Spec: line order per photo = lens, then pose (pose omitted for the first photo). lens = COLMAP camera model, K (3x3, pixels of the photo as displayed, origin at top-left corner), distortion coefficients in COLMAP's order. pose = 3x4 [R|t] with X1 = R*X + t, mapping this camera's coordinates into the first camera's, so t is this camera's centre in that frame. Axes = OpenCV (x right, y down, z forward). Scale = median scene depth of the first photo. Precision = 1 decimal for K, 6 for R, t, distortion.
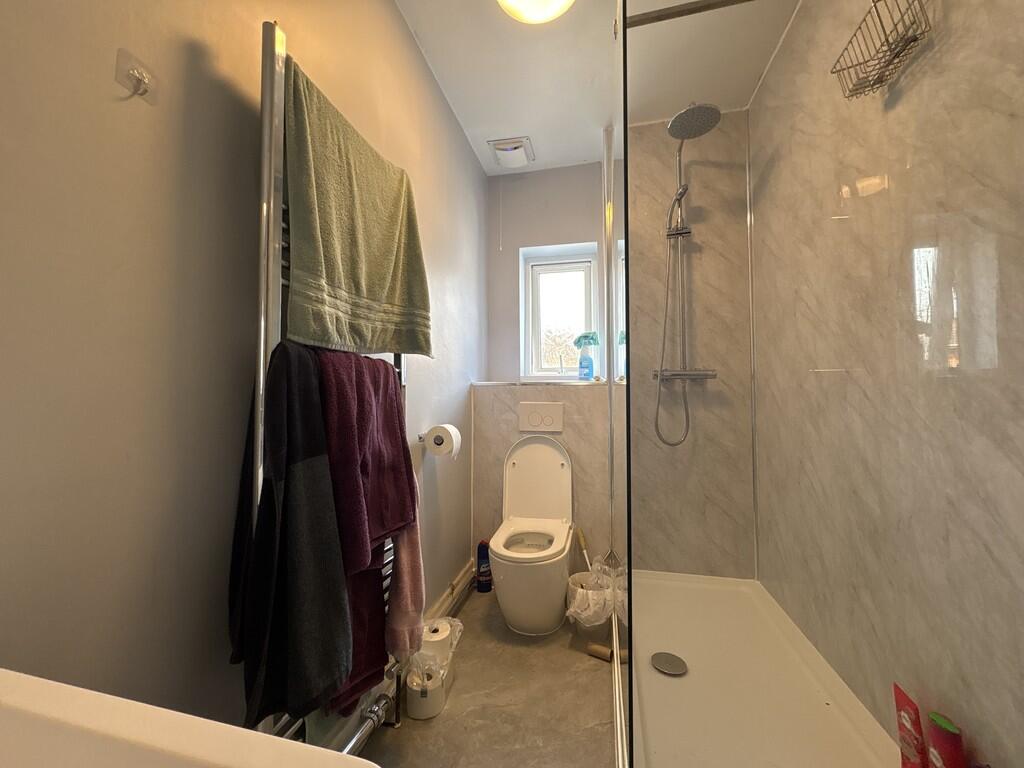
lens RADIAL K [[402.5, 0, 509.2], [0, 402.5, 382.4], [0, 0, 1]] dist [-0.000444, 0.000107]
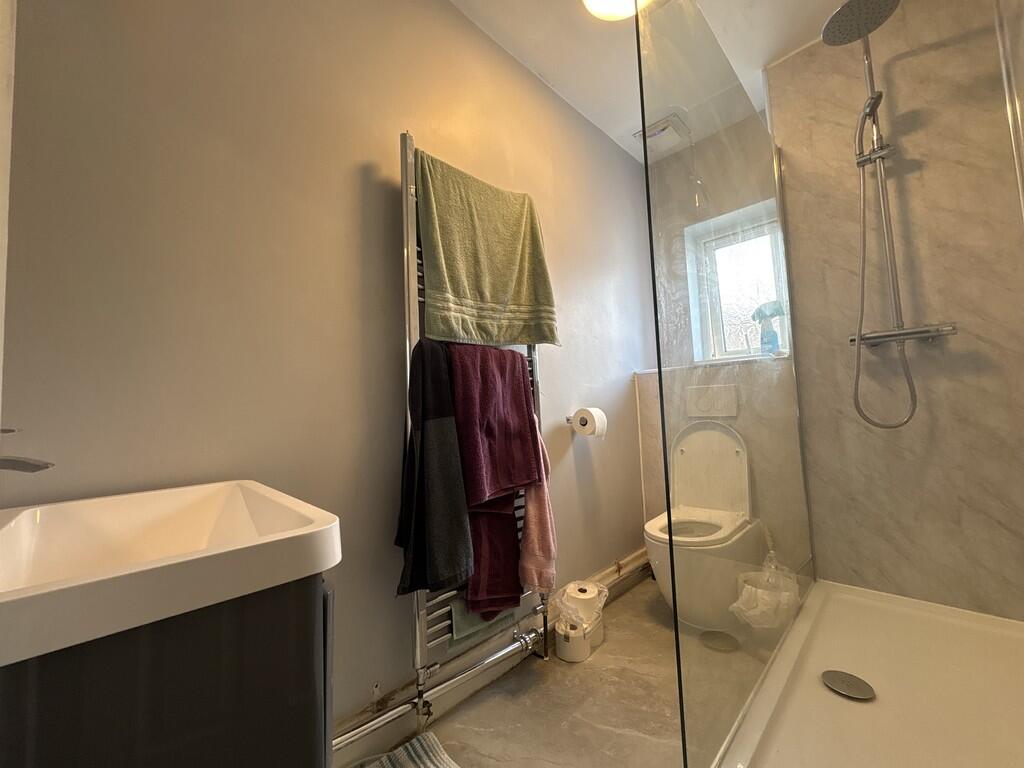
lens RADIAL K [[402.5, 0, 512.5], [0, 402.5, 382.1], [0, 0, 1]] dist [-0.000444, 0.000107]
pose [[0.847774, -0.071092, -0.525571, 0.297124], [0.059865, 0.997469, -0.038358, 0.080416], [0.526968, 0.001056, 0.849884, -0.048610]]
